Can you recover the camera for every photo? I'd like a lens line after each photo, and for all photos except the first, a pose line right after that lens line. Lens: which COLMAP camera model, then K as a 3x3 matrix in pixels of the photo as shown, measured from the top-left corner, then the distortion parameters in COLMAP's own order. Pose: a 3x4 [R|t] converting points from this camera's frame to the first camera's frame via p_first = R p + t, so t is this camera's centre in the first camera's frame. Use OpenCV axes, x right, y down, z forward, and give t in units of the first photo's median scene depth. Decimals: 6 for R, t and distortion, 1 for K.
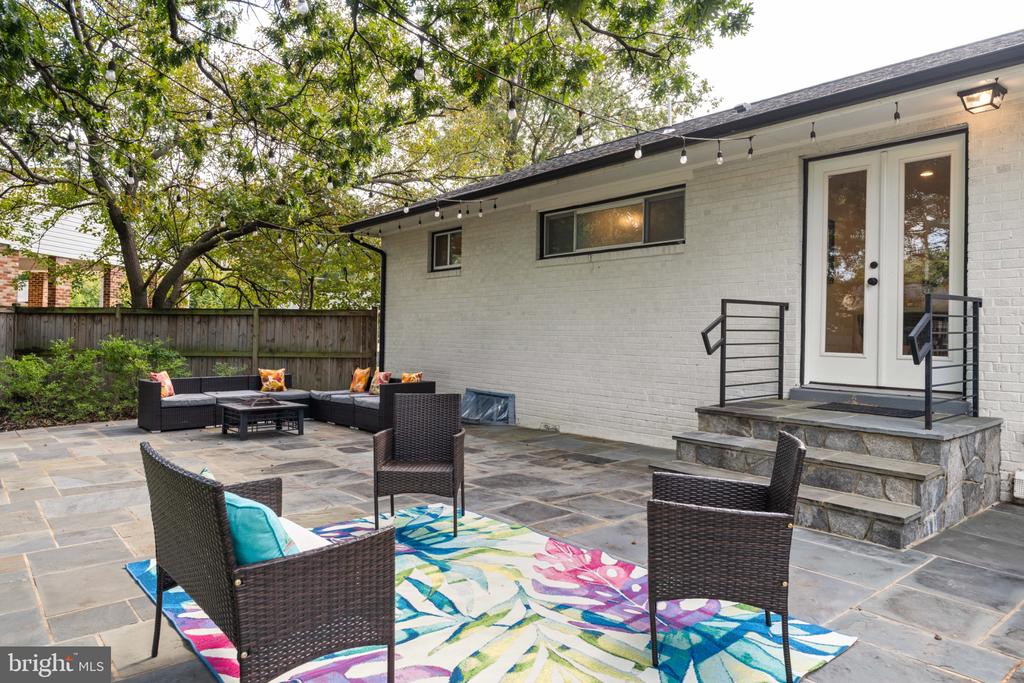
lens RADIAL K [[662.3, 0, 511.6], [0, 662.3, 331.9], [0, 0, 1]] dist [-0.003906, 0.001917]
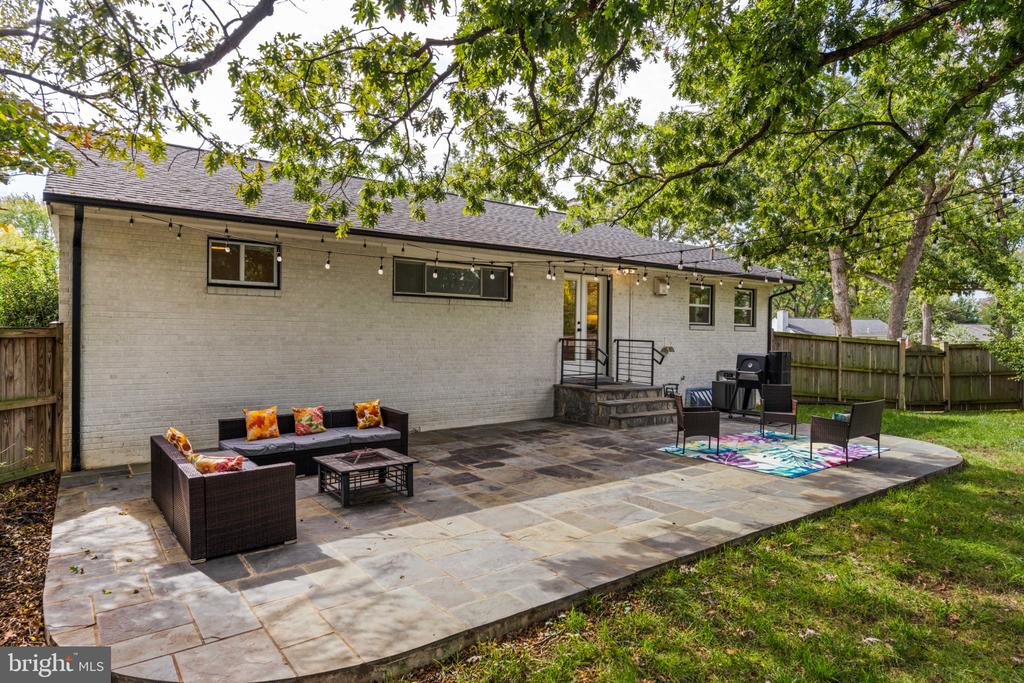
lens RADIAL K [[598.2, 0, 522.2], [0, 598.2, 342.1], [0, 0, 1]] dist [0.003327, -0.004052]
pose [[0.061207, -0.027027, 0.997759, -1.443147], [-0.015187, 0.999492, 0.028005, -0.080956], [-0.998010, -0.016867, 0.060766, 0.976236]]
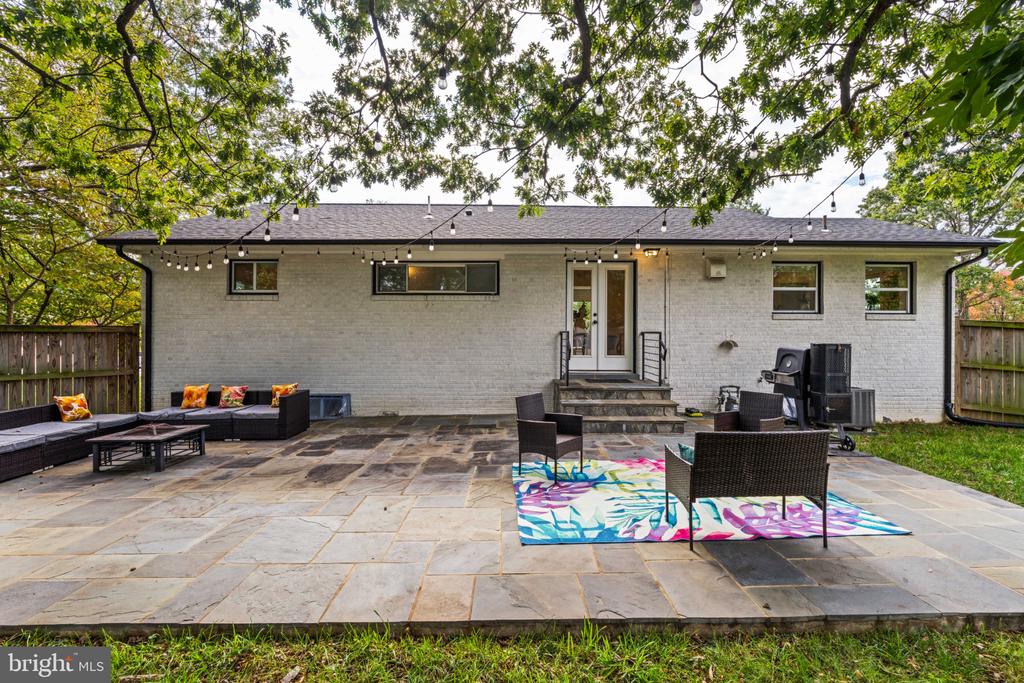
lens RADIAL K [[452.4, 0, 516.0], [0, 452.4, 337.2], [0, 0, 1]] dist [-0.002769, -0.000757]
pose [[0.632392, -0.012514, 0.774547, -0.706241], [0.004776, 0.999913, 0.012255, -0.042147], [-0.774634, -0.004050, 0.632397, 0.234771]]
